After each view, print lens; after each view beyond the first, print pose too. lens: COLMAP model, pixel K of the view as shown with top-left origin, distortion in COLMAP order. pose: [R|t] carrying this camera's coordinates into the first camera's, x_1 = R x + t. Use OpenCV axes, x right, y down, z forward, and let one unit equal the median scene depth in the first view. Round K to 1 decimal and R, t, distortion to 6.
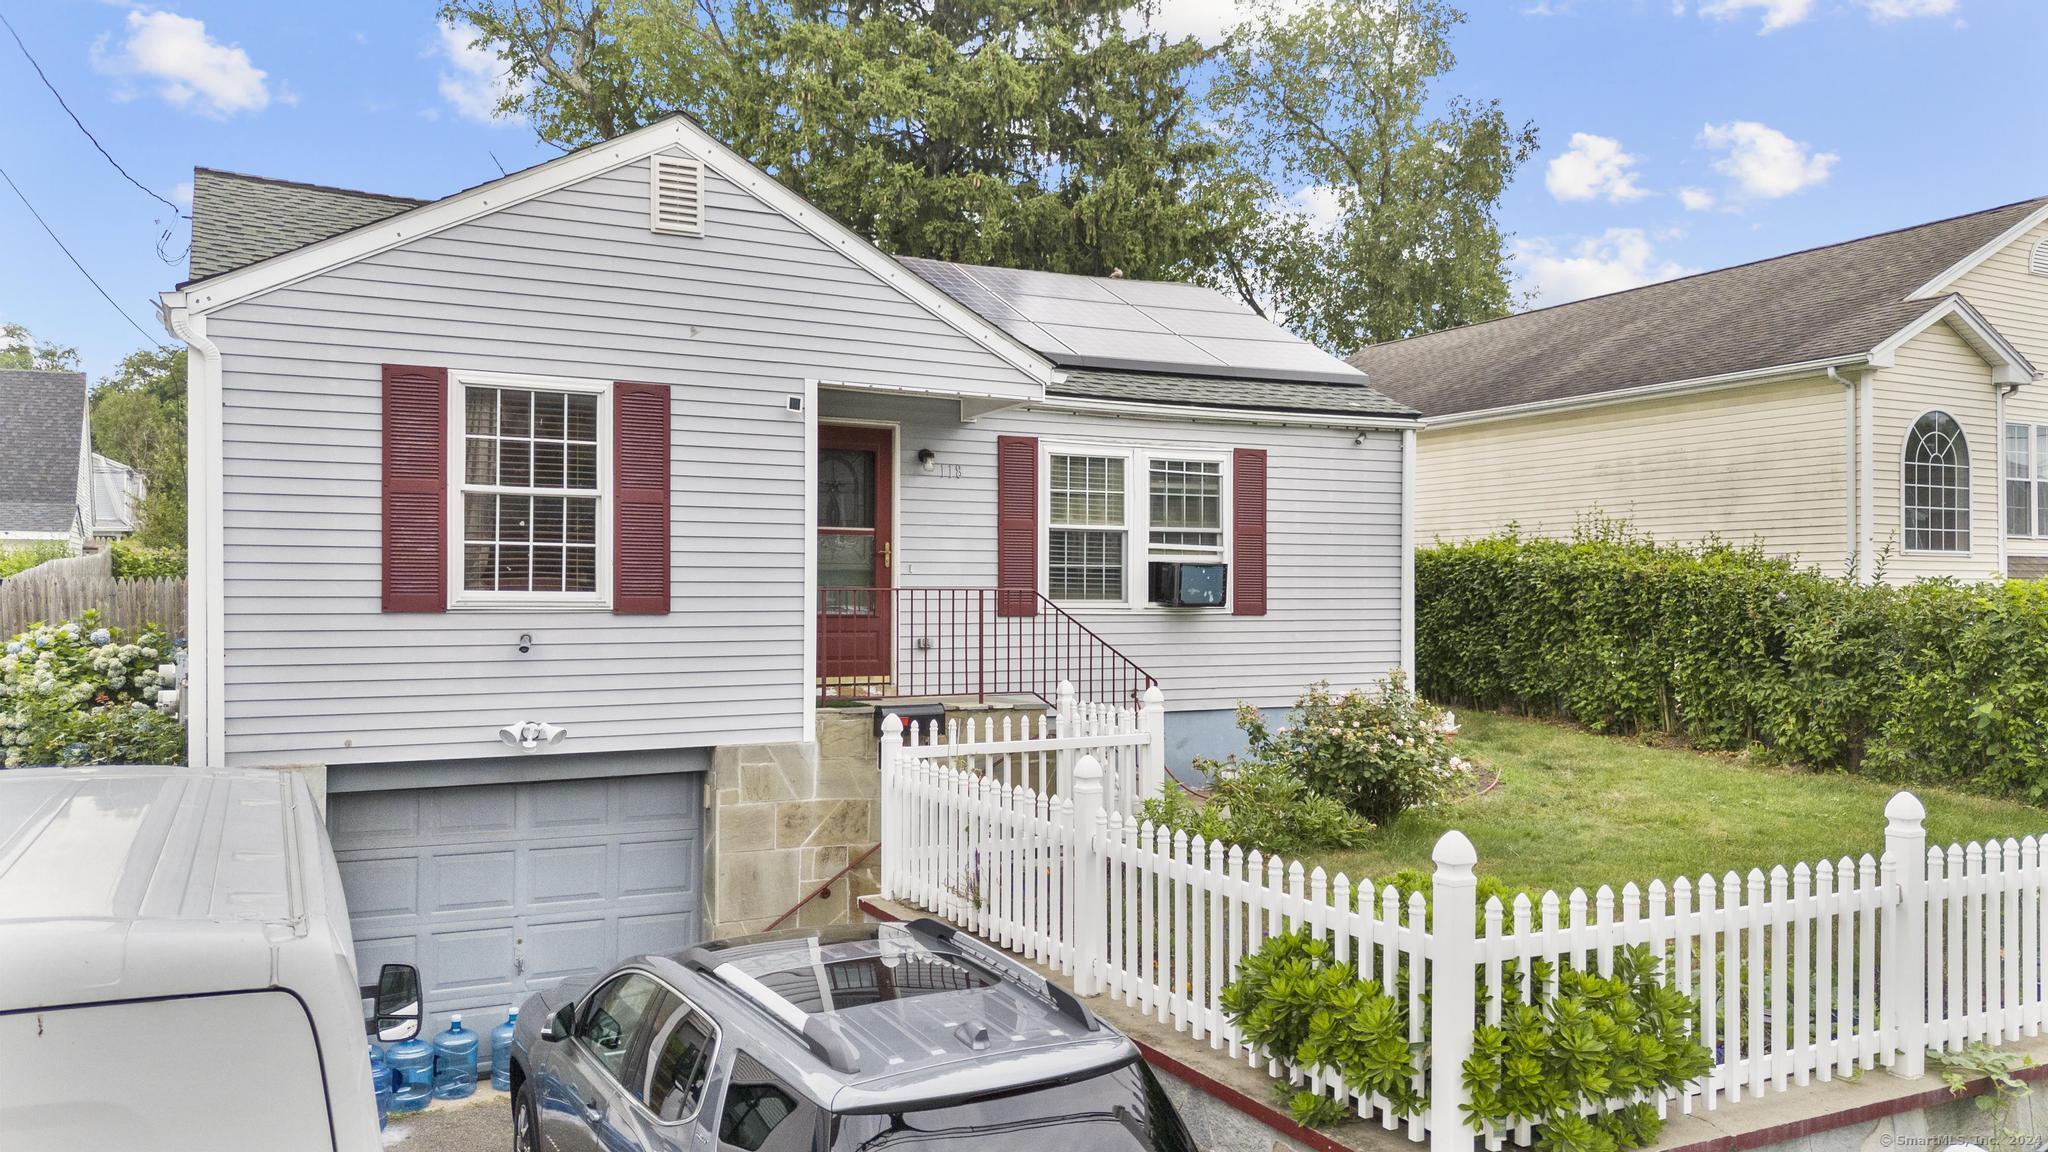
lens RADIAL K [[1514.0, 0, 1018.3], [0, 1514.0, 596.2], [0, 0, 1]] dist [0.044744, -0.023705]
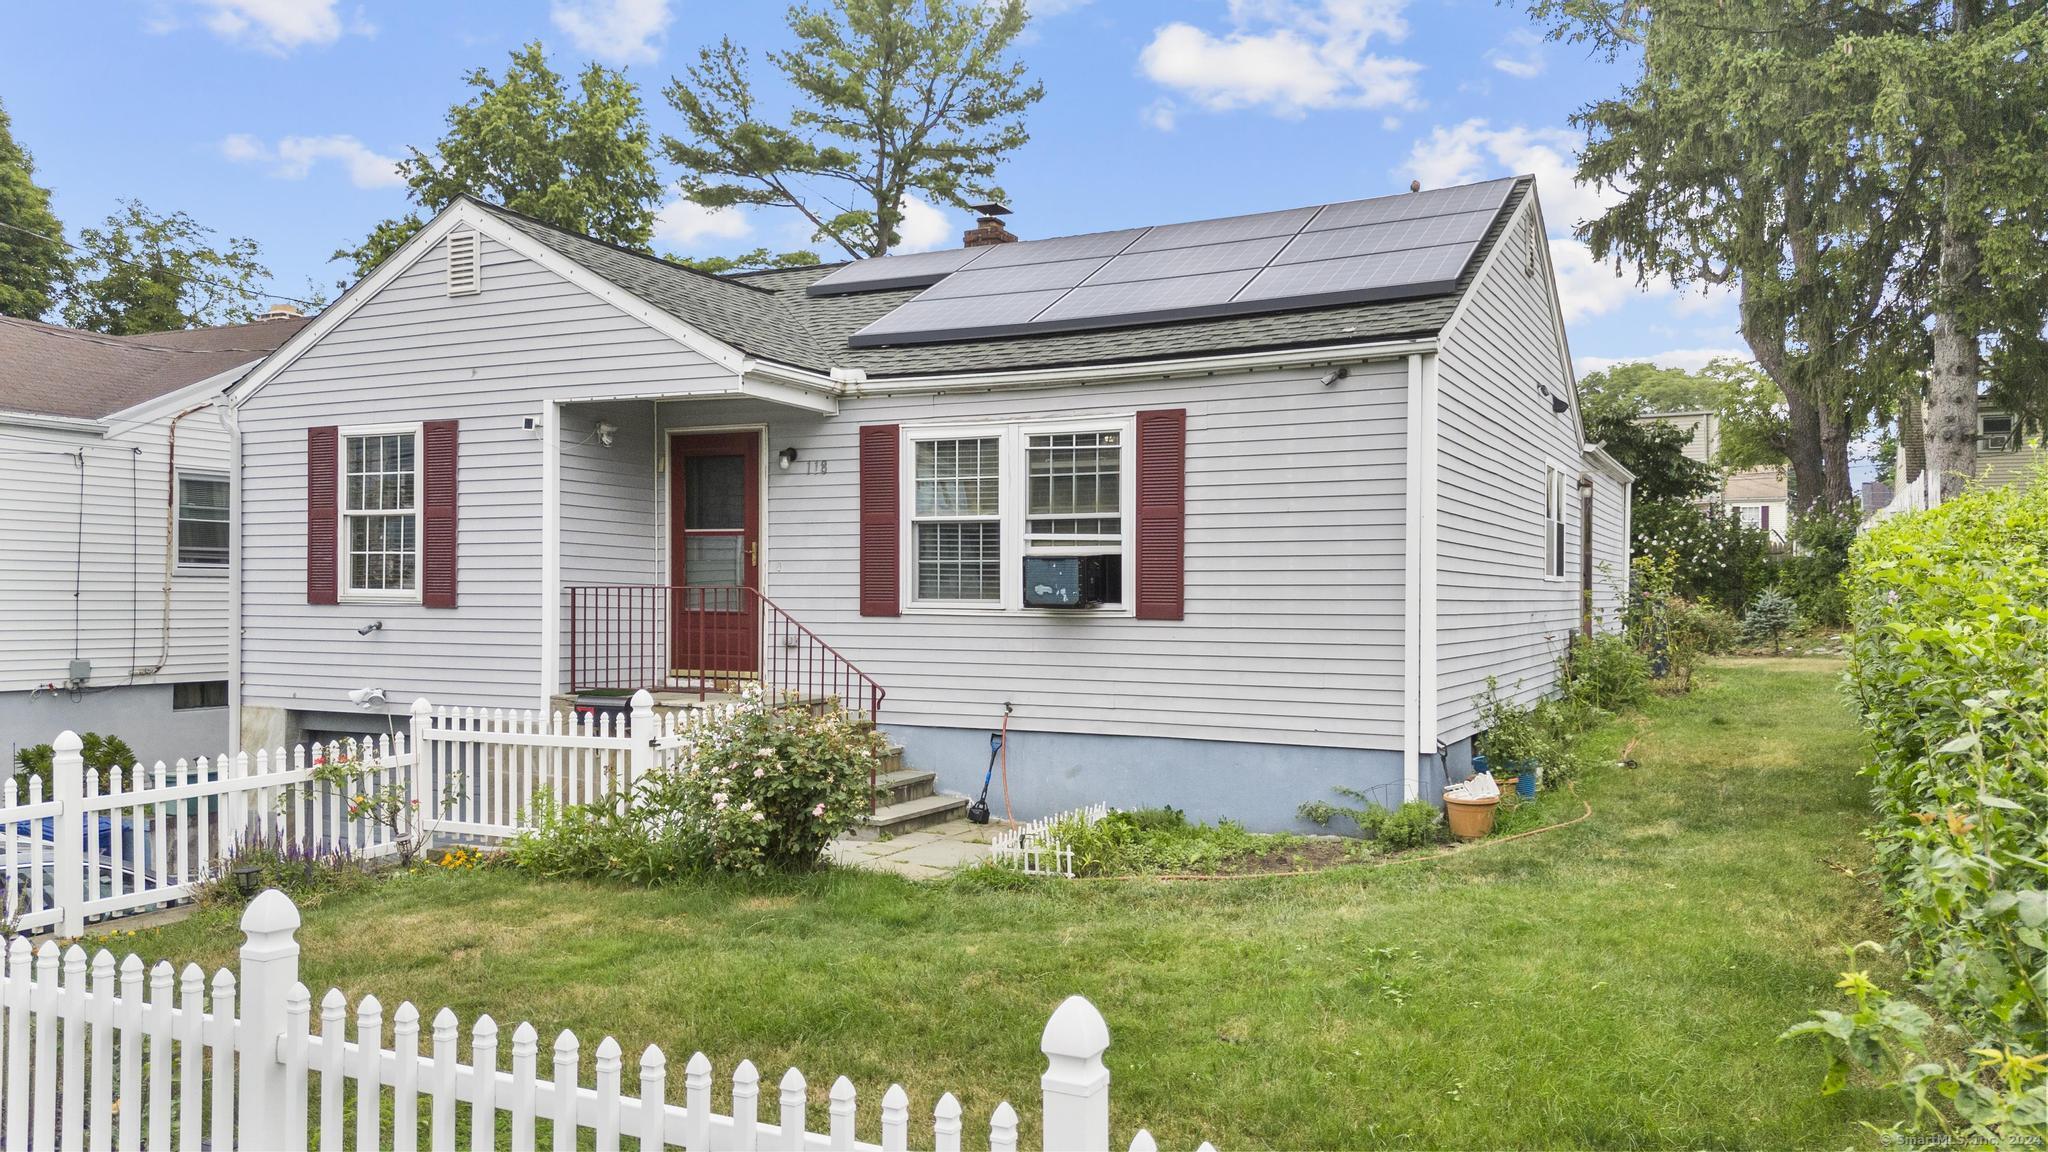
lens RADIAL K [[1514.0, 0, 1034.5], [0, 1514.0, 574.3], [0, 0, 1]] dist [0.044744, -0.023705]
pose [[0.585911, -0.011394, -0.810295, 0.792154], [-0.005903, 0.999815, -0.018328, 0.003754], [0.810354, 0.015522, 0.585735, 0.508869]]
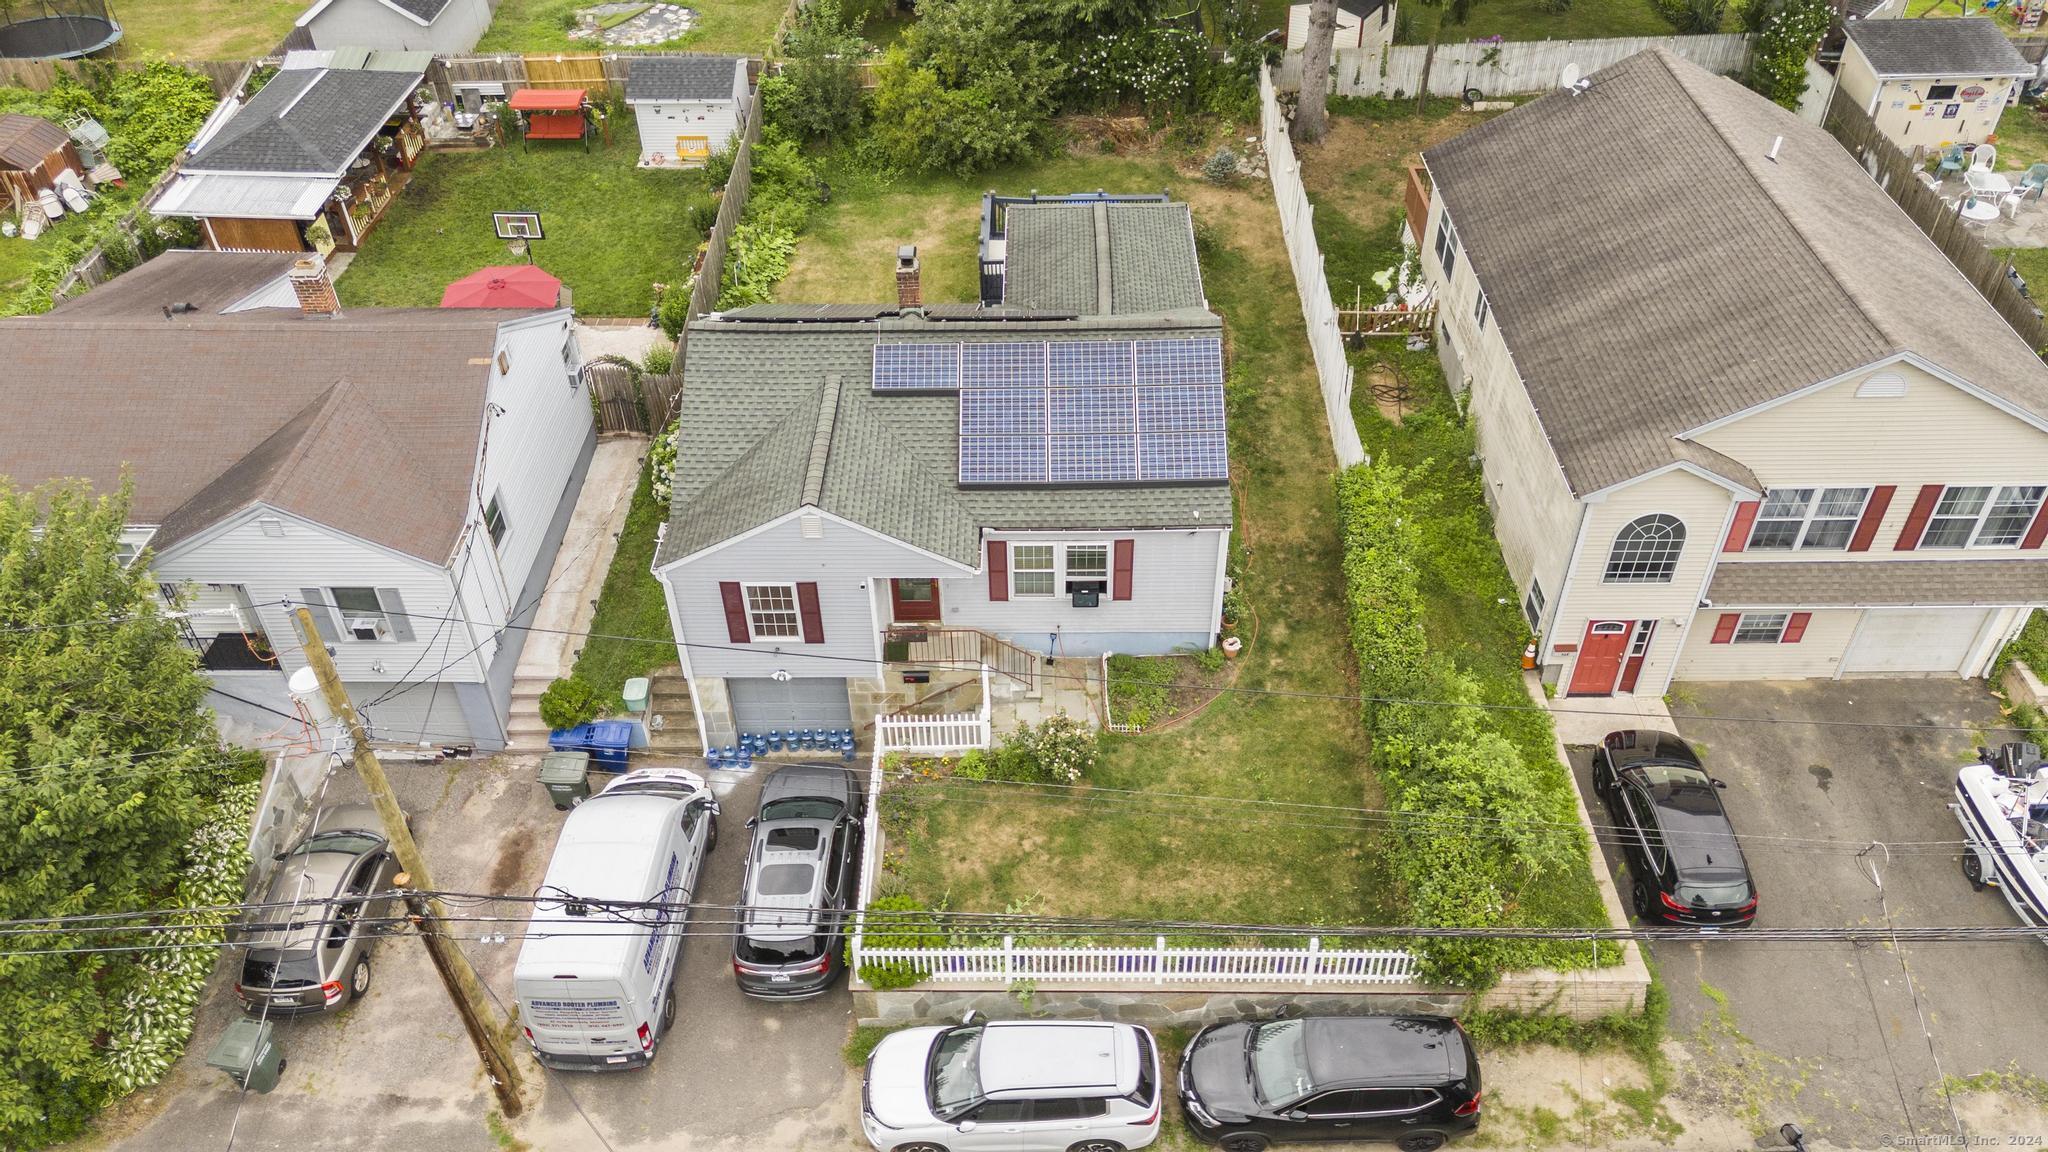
lens RADIAL K [[1514.0, 0, 1028.2], [0, 1514.0, 570.0], [0, 0, 1]] dist [0.044744, -0.023705]
pose [[0.886849, 0.292302, -0.357851, 0.824678], [0.008264, 0.764314, 0.644791, -1.464116], [0.461985, -0.574790, 0.675416, -0.496807]]
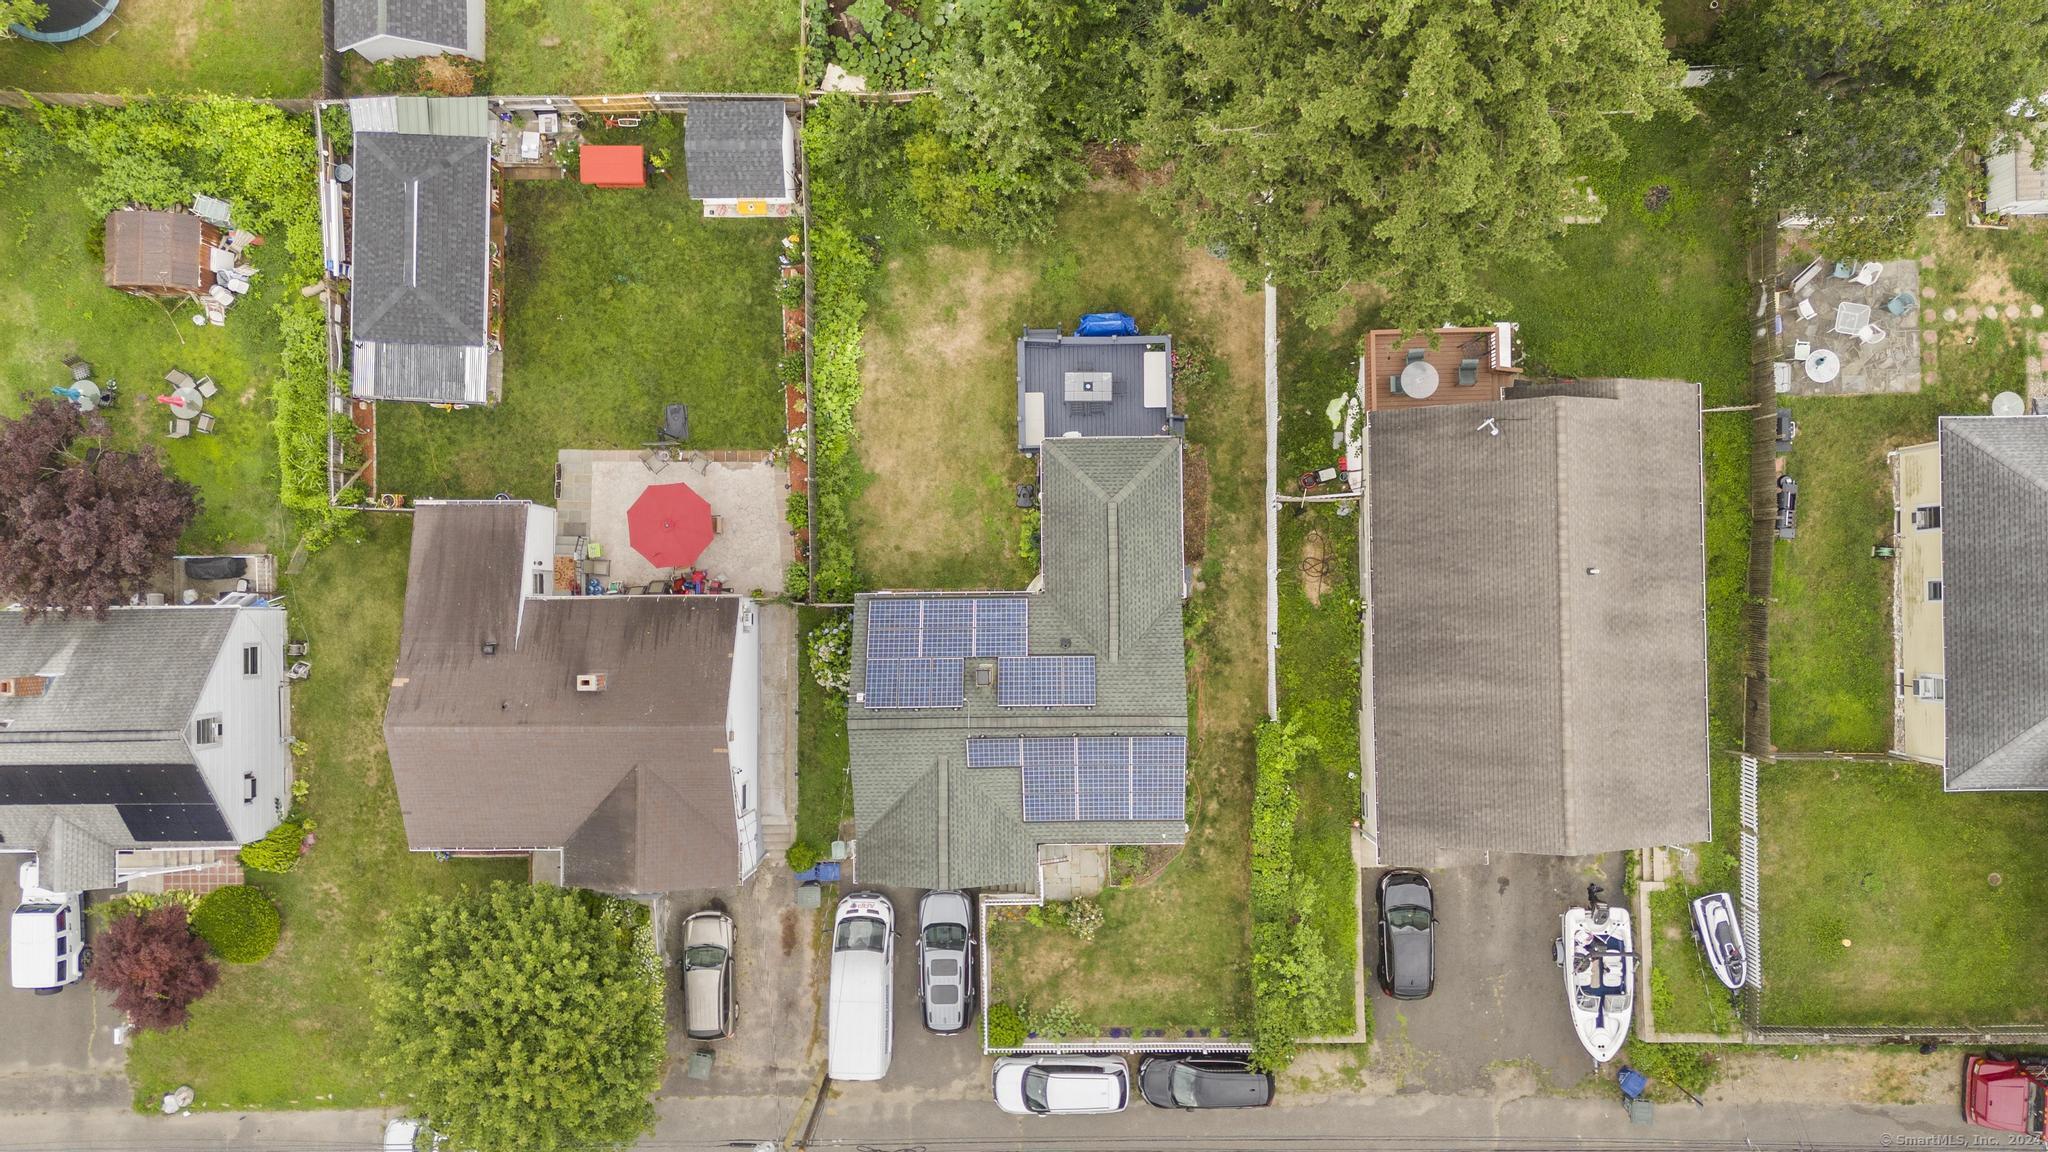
lens RADIAL K [[1514.0, 0, 1026.5], [0, 1514.0, 570.9], [0, 0, 1]] dist [0.044744, -0.023705]
pose [[0.895691, 0.444032, -0.023956, -0.252656], [0.015867, 0.021924, 0.999634, -3.830733], [0.444395, -0.895743, 0.012591, 1.494696]]
